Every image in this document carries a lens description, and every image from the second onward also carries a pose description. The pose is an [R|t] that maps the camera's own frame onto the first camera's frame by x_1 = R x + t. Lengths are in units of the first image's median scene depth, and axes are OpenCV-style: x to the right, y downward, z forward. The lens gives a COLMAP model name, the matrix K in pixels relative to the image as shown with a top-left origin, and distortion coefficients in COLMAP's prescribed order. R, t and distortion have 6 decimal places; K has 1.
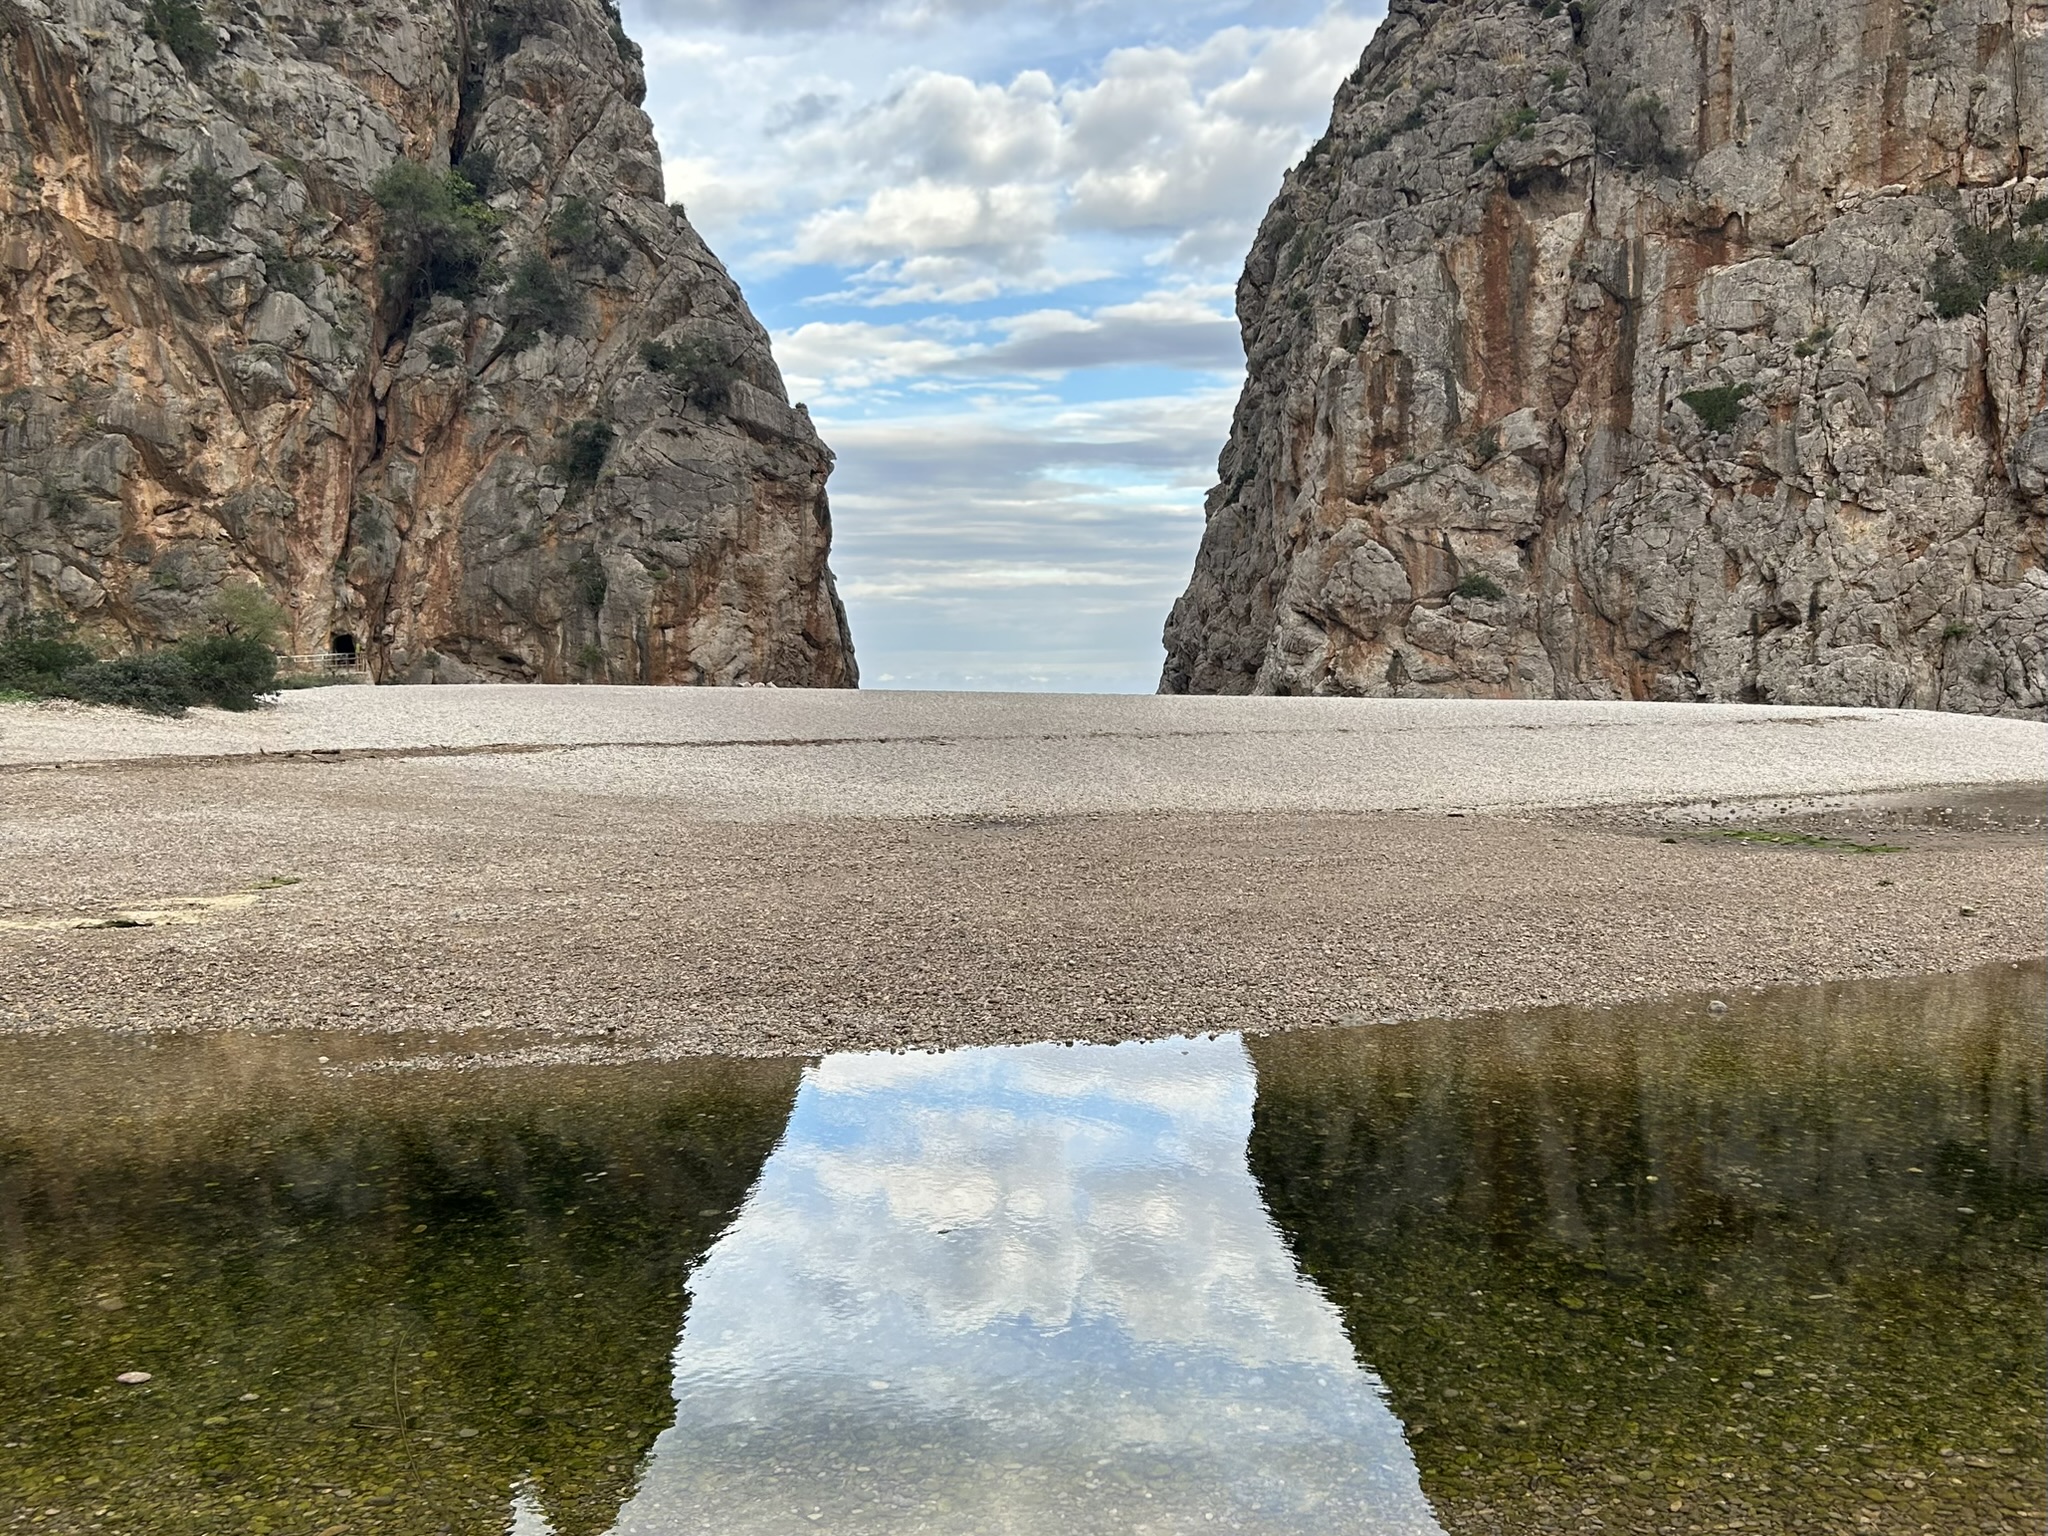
lens RADIAL K [[1974.1, 0, 1164.8], [0, 1974.1, 773.4], [0, 0, 1]] dist [0.029575, 0.000000]
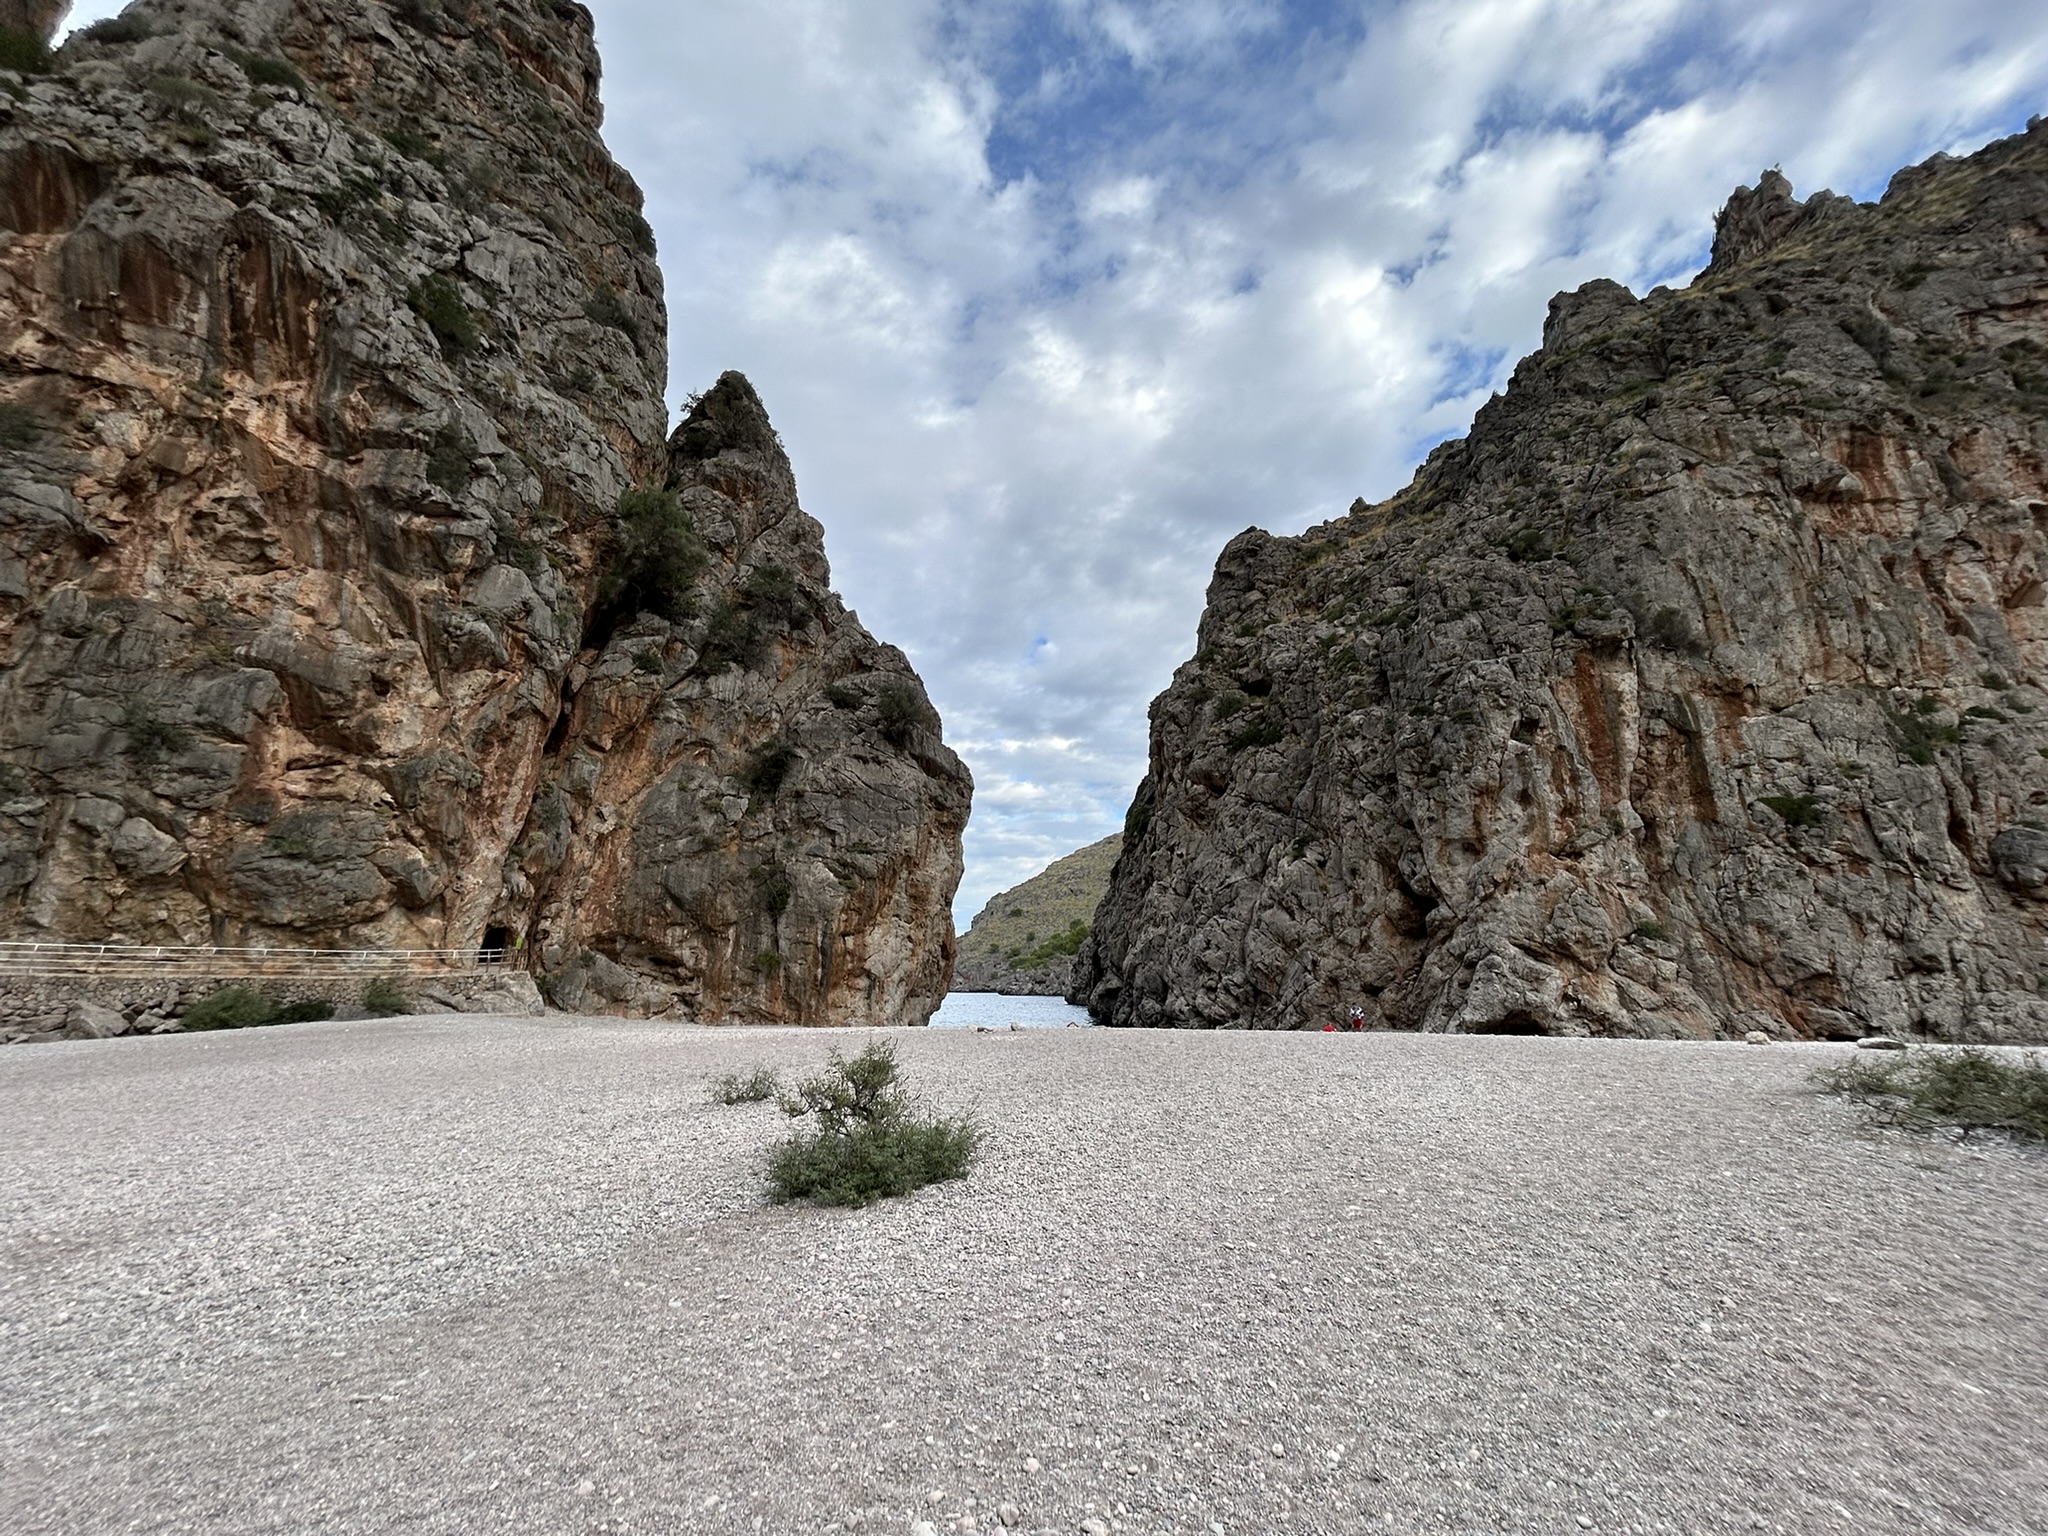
lens RADIAL K [[831.2, 0, 1027.0], [0, 831.2, 768.9], [0, 0, 1]] dist [0.000673, 0.001052]
pose [[0.911678, 0.123595, 0.391877, -0.403319], [-0.006207, 0.957724, -0.287620, -0.036590], [-0.410858, 0.259785, 0.873903, 0.636458]]
